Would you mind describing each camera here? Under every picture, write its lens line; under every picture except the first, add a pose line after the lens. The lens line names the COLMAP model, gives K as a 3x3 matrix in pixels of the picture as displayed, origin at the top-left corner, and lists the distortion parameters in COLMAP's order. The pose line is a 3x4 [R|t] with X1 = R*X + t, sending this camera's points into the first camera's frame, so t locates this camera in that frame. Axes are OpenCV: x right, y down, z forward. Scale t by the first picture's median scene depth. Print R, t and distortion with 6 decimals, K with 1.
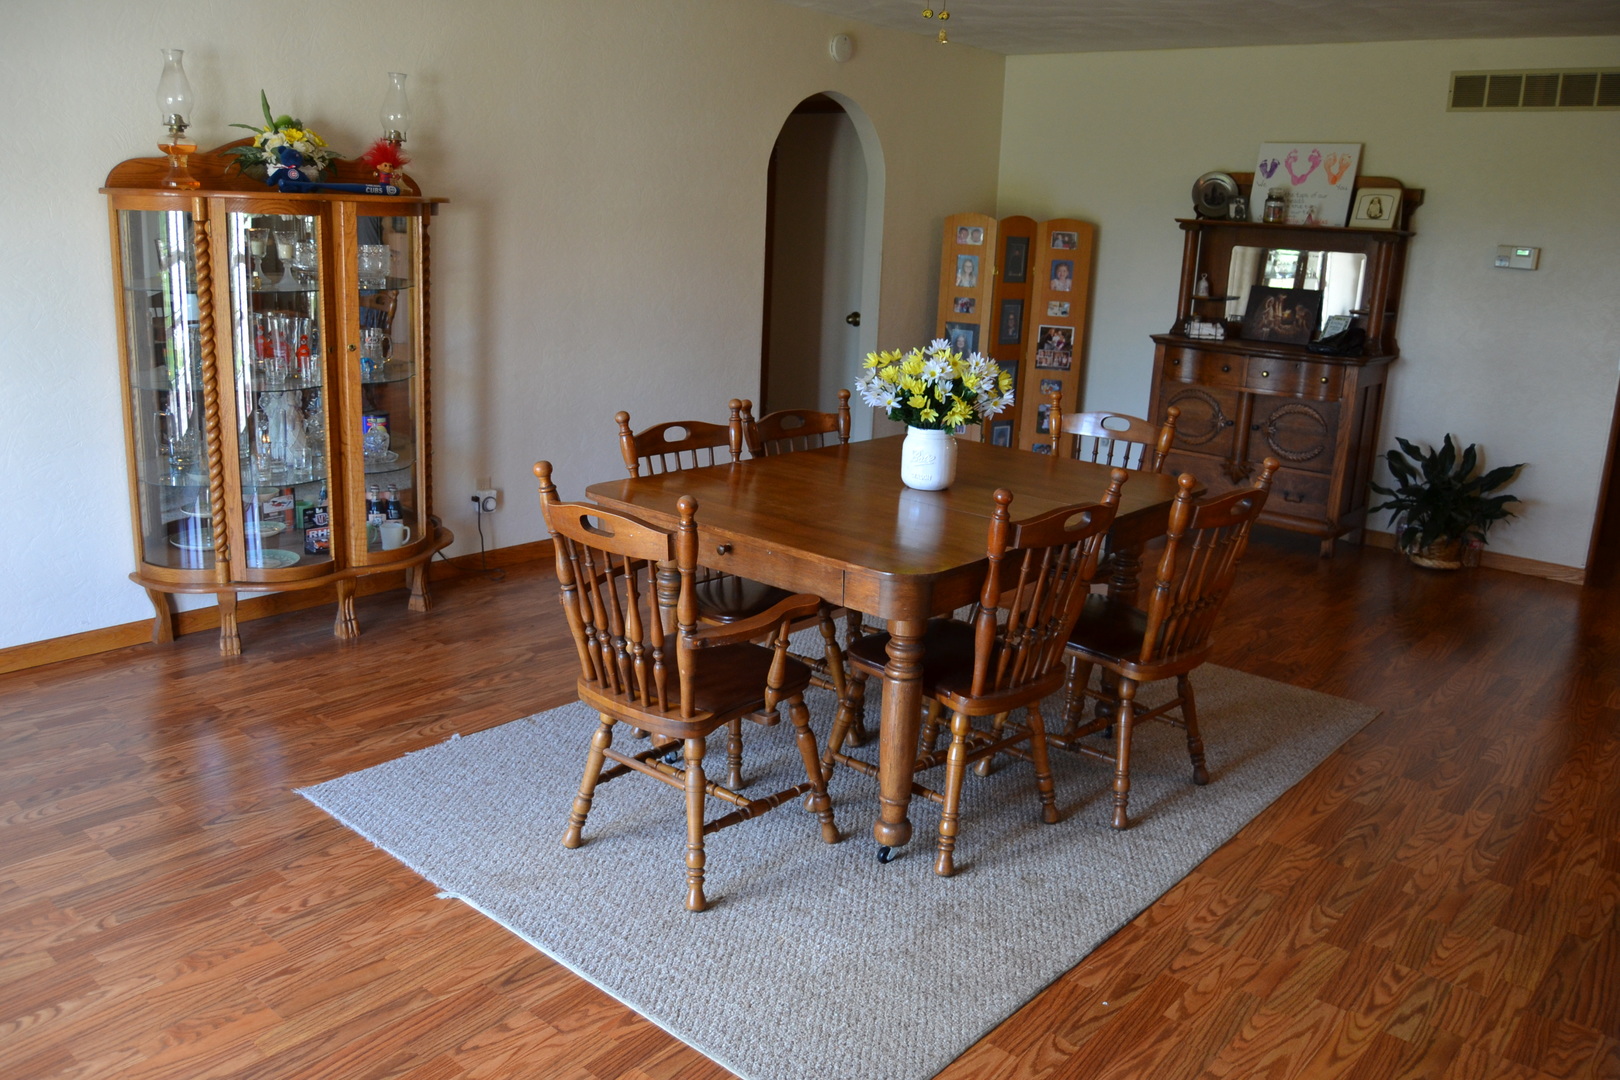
lens RADIAL K [[1281.9, 0, 806.2], [0, 1281.9, 543.3], [0, 0, 1]] dist [-0.095310, 0.044159]
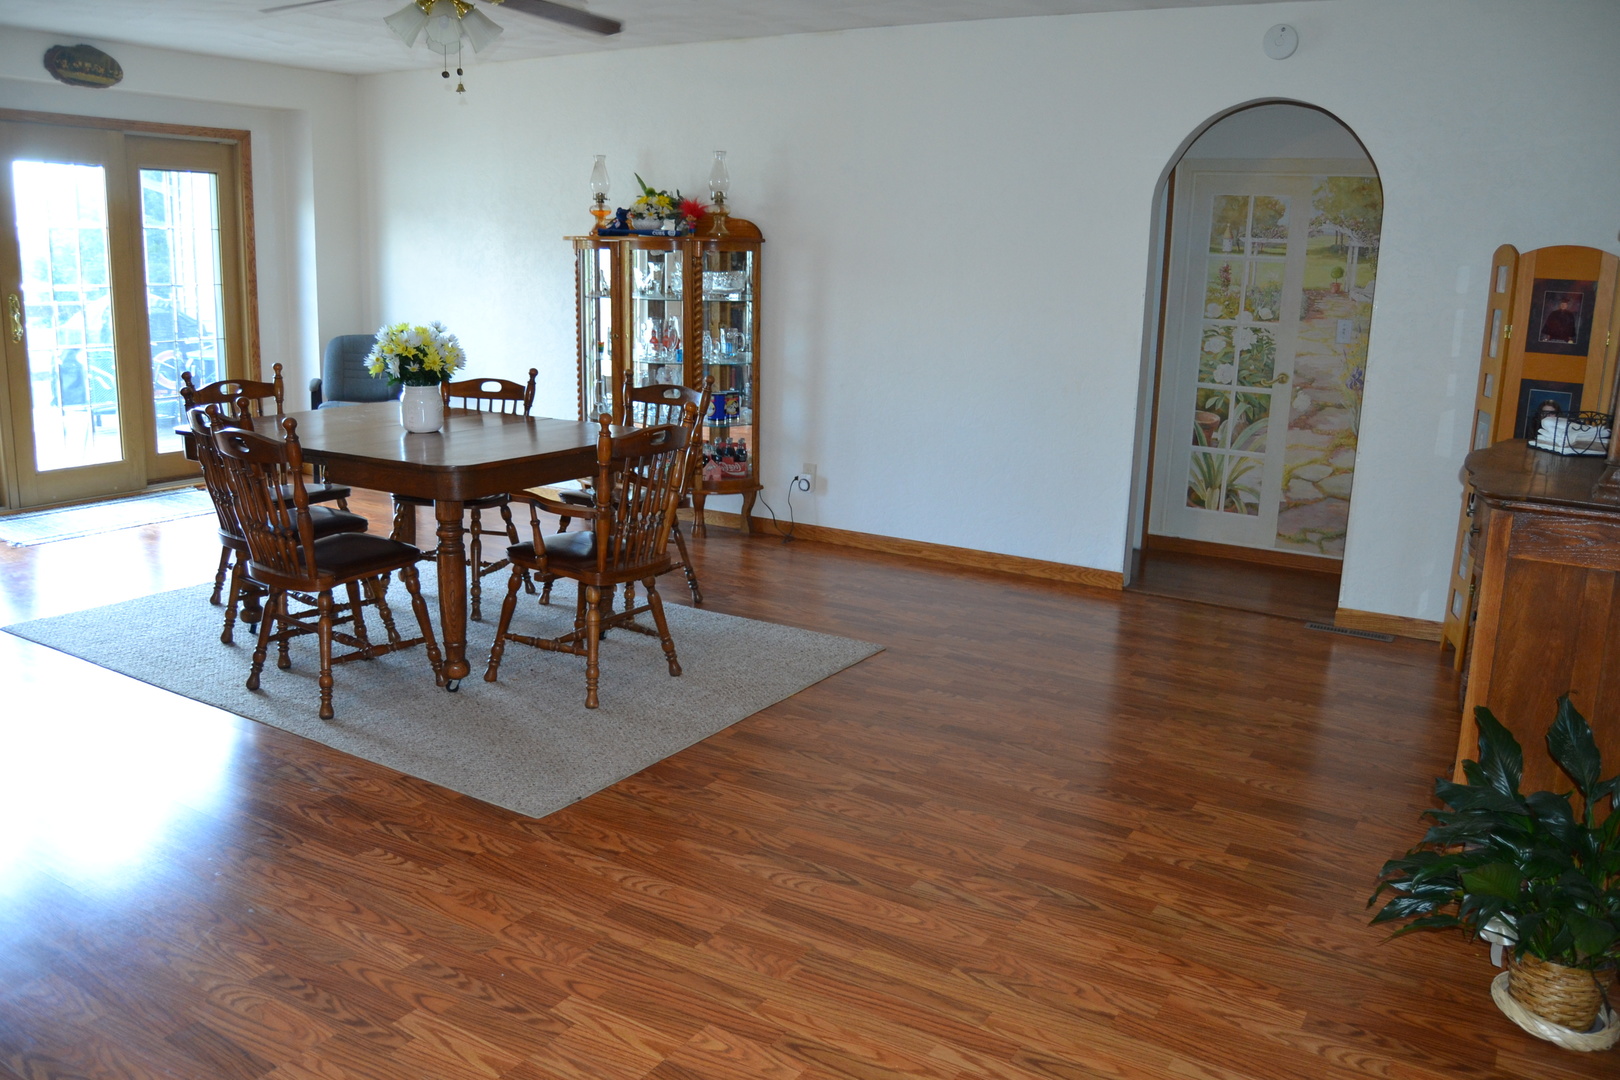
lens RADIAL K [[1281.9, 0, 806.2], [0, 1281.9, 543.3], [0, 0, 1]] dist [-0.095310, 0.044159]
pose [[0.156323, 0.175663, -0.971960, 1.326380], [-0.263408, 0.955833, 0.130384, -0.189921], [0.951935, 0.235640, 0.195689, 1.055582]]
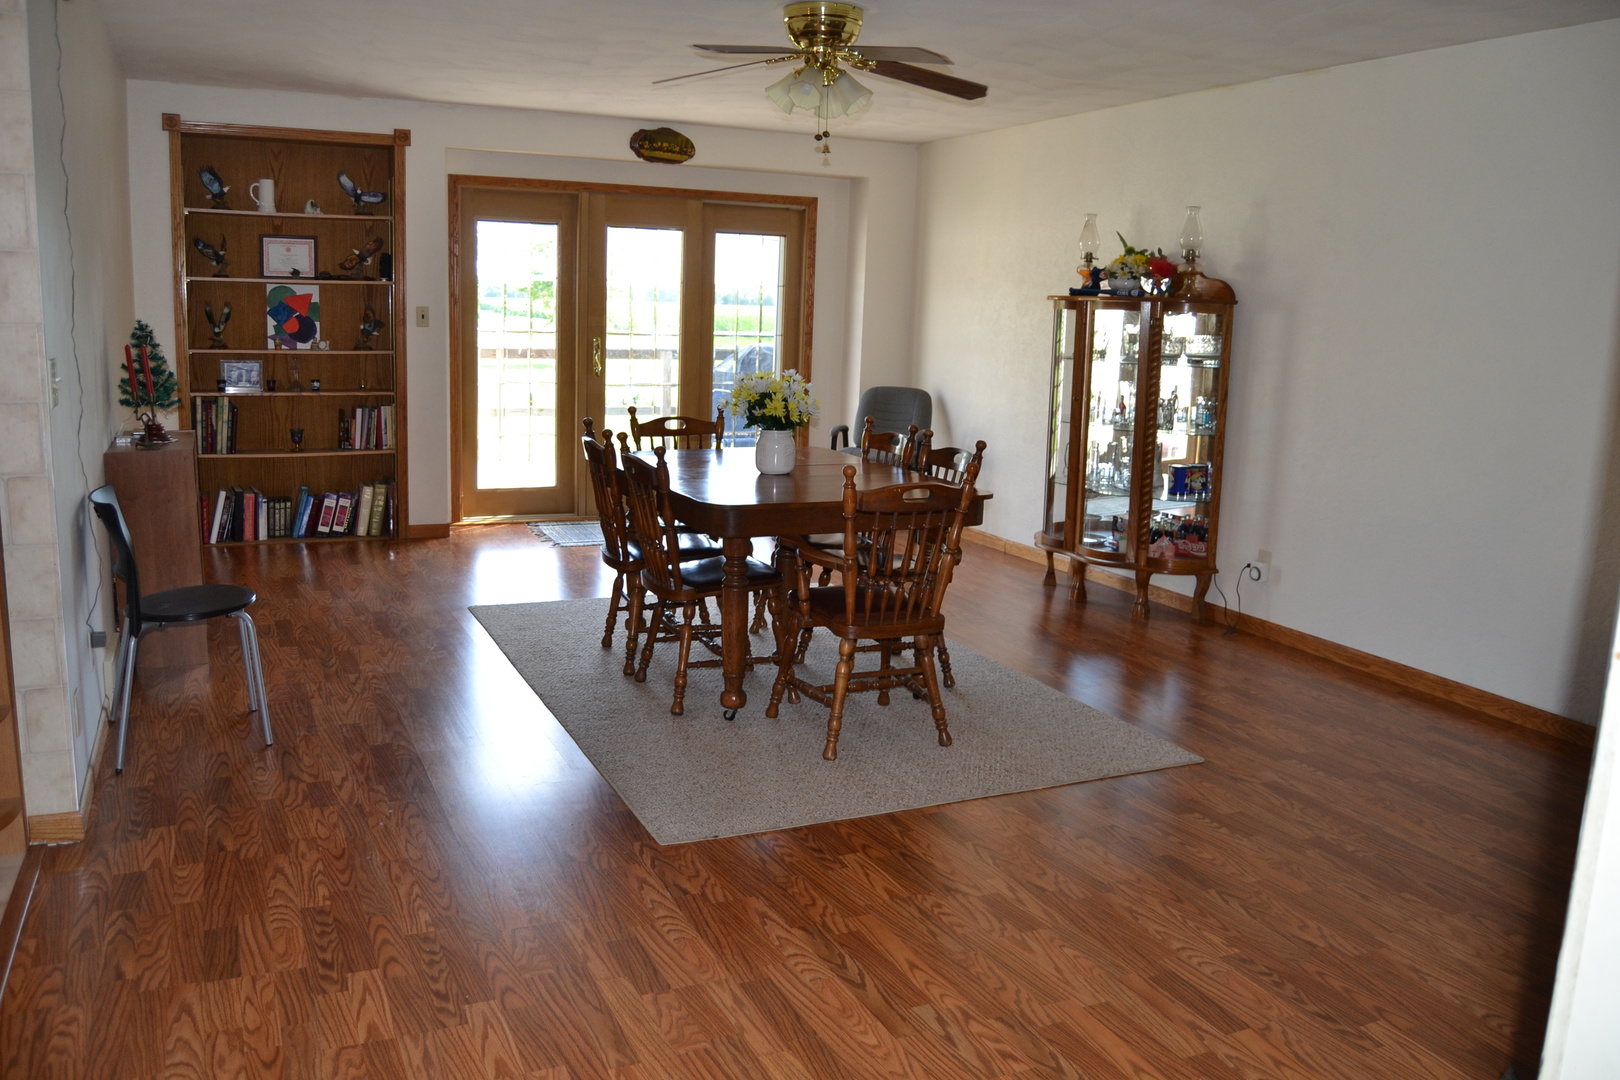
lens RADIAL K [[1281.9, 0, 806.2], [0, 1281.9, 543.3], [0, 0, 1]] dist [-0.095310, 0.044159]
pose [[-0.405006, 0.111629, -0.907474, 1.238303], [-0.276367, 0.931146, 0.237883, -0.286856], [0.871546, 0.347140, -0.346269, 1.414416]]
